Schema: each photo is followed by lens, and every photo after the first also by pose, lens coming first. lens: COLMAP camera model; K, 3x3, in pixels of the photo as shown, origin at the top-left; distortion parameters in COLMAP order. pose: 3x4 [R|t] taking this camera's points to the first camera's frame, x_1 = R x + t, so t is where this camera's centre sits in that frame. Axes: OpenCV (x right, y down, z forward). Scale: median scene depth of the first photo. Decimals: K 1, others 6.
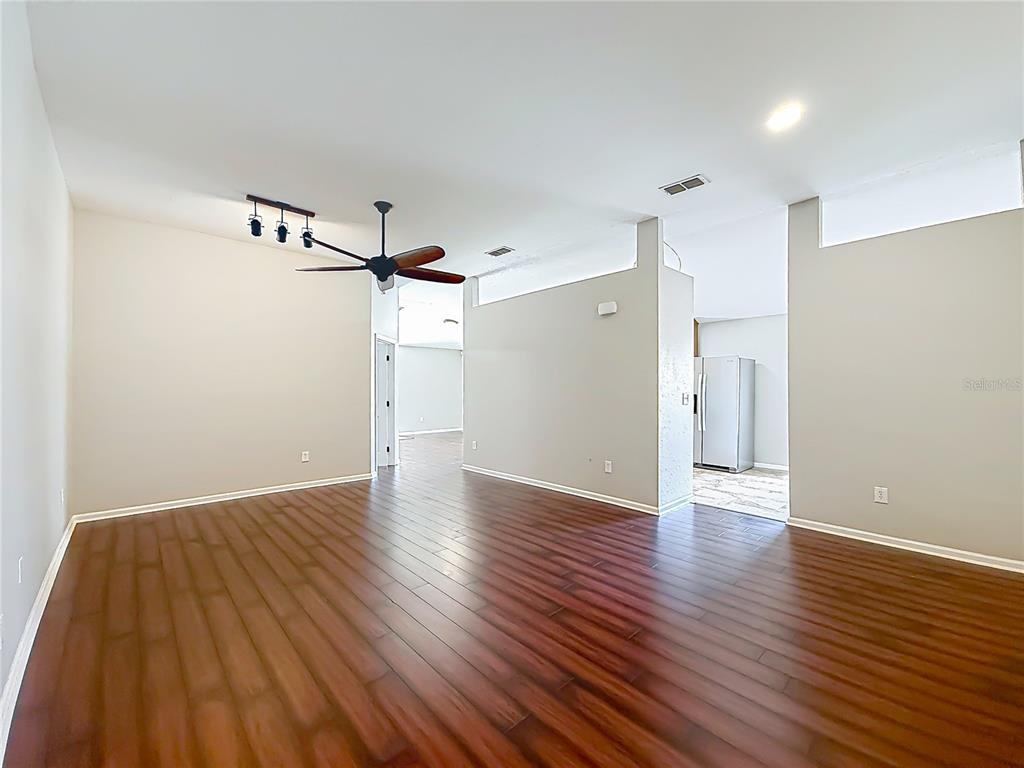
lens RADIAL K [[417.1, 0, 507.7], [0, 417.1, 381.2], [0, 0, 1]] dist [-0.002033, -0.003451]
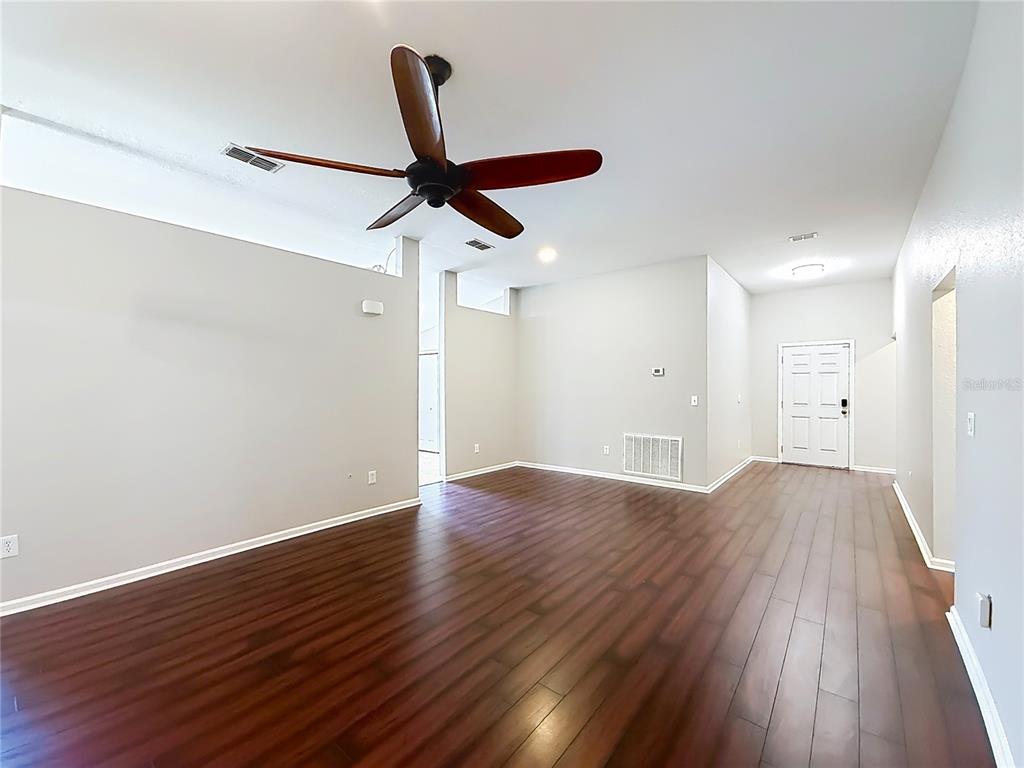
lens RADIAL K [[417.1, 0, 513.6], [0, 417.1, 388.2], [0, 0, 1]] dist [-0.002033, -0.003451]
pose [[-0.147818, 0.001811, 0.989013, -0.822538], [-0.012026, 0.999921, -0.003628, 0.006216], [-0.988941, -0.012430, -0.147785, 0.937589]]
